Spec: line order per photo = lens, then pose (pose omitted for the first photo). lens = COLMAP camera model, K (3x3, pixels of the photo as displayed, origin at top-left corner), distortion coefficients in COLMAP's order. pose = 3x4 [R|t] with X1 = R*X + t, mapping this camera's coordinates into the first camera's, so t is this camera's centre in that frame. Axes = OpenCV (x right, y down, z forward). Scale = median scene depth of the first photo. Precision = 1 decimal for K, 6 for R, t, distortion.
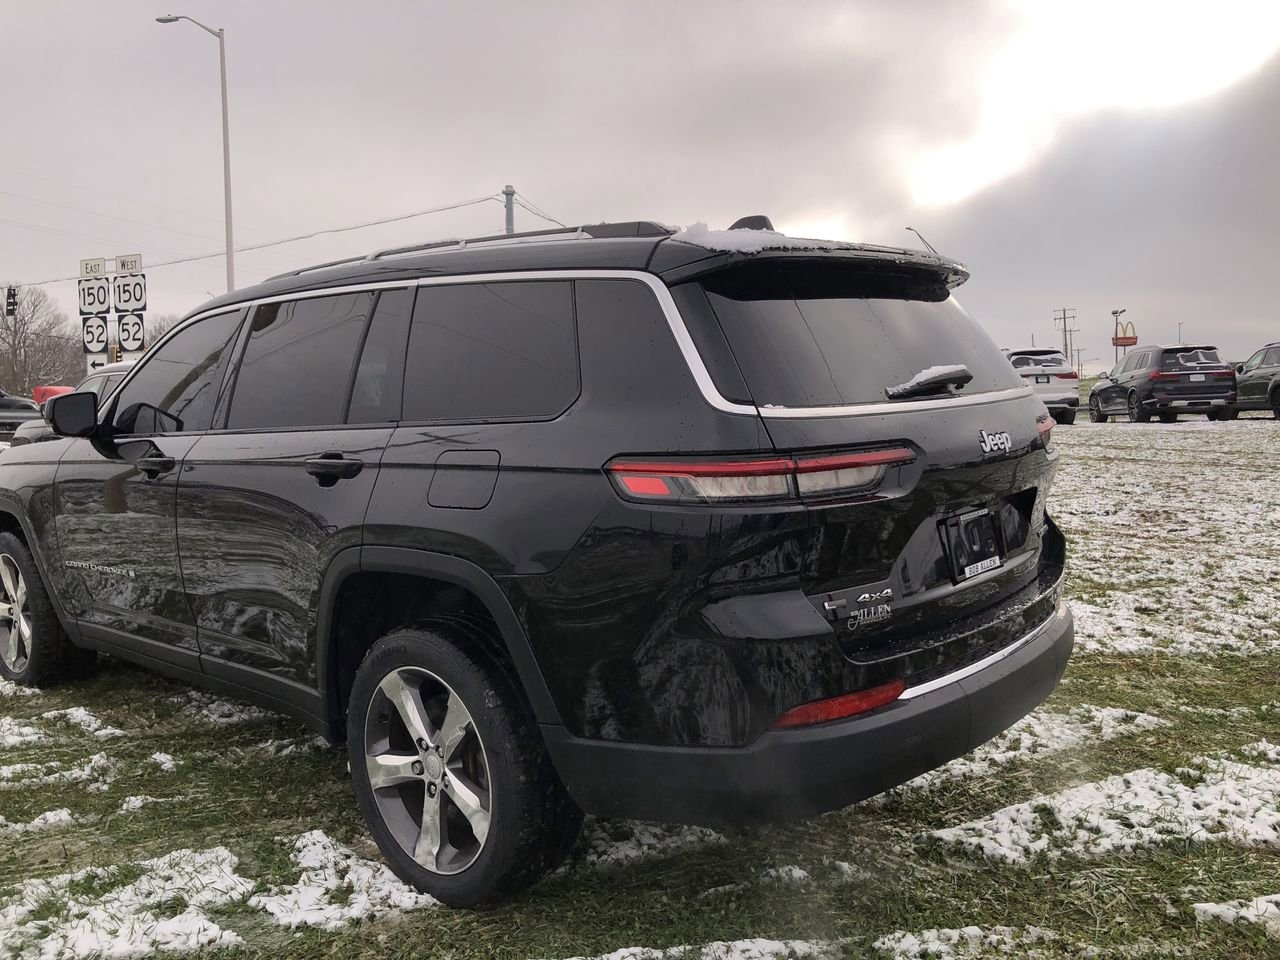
lens RADIAL K [[1040.1, 0, 641.2], [0, 1040.1, 487.0], [0, 0, 1]] dist [0.033189, -0.034057]
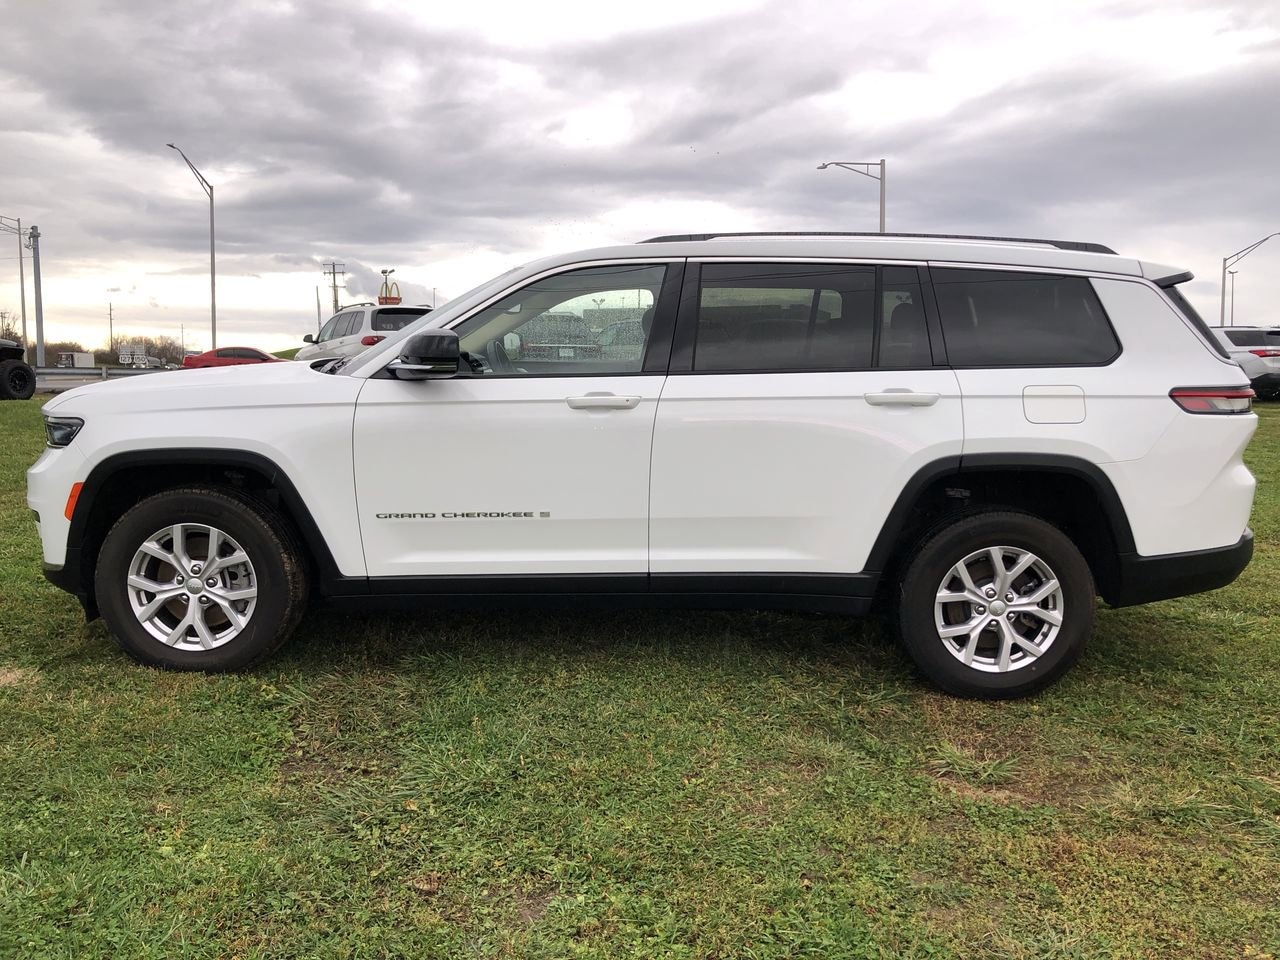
lens RADIAL K [[1040.1, 0, 630.1], [0, 1040.1, 470.3], [0, 0, 1]] dist [0.033189, -0.034057]
pose [[0.749231, -0.039012, 0.661159, -1.584144], [0.031113, 0.999235, 0.023703, 0.032170], [-0.661578, 0.002811, 0.749871, 0.262431]]
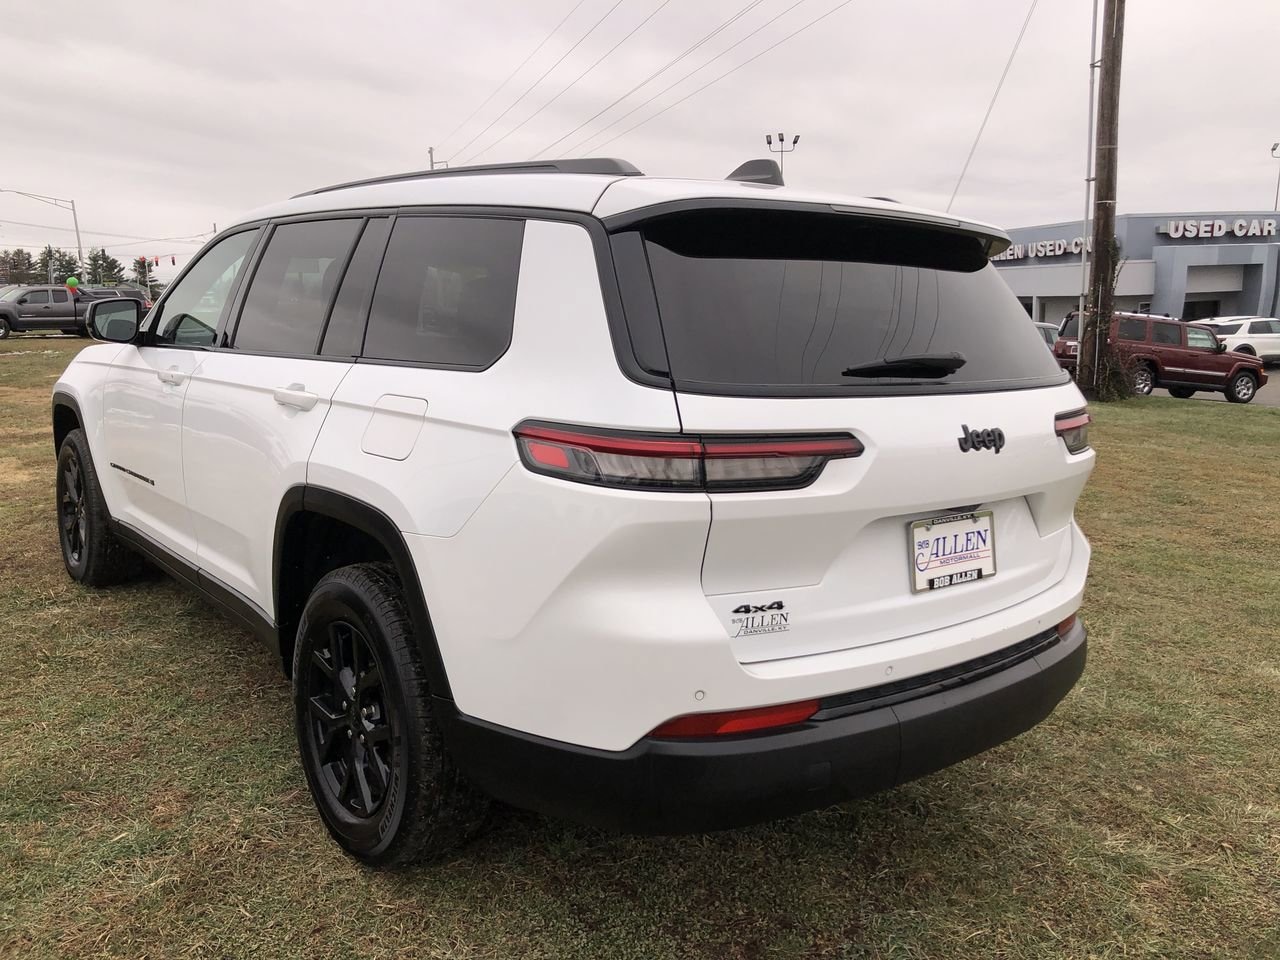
lens RADIAL K [[1040.1, 0, 652.4], [0, 1040.1, 482.0], [0, 0, 1]] dist [0.033189, -0.034057]
pose [[0.985766, 0.098466, -0.136273, 0.185949], [-0.090764, 0.993963, 0.061633, -0.035302], [0.141519, -0.048387, 0.988752, 0.097475]]
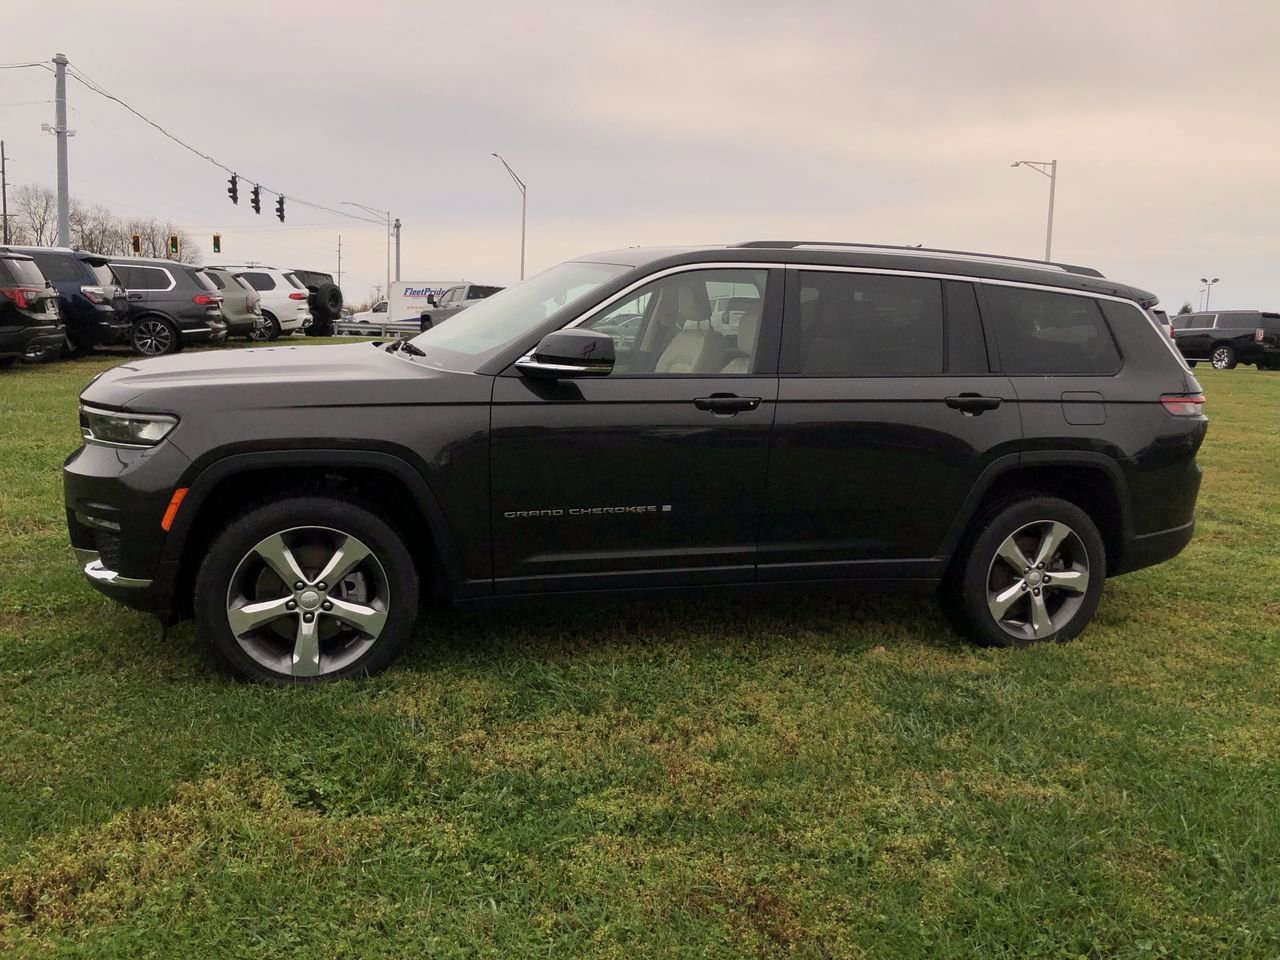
lens RADIAL K [[1040.1, 0, 648.0], [0, 1040.1, 474.7], [0, 0, 1]] dist [0.033189, -0.034057]
pose [[0.509354, -0.076781, 0.857125, -2.009618], [0.020567, 0.996813, 0.077072, -0.045375], [-0.860311, -0.021629, 0.509310, 0.707060]]
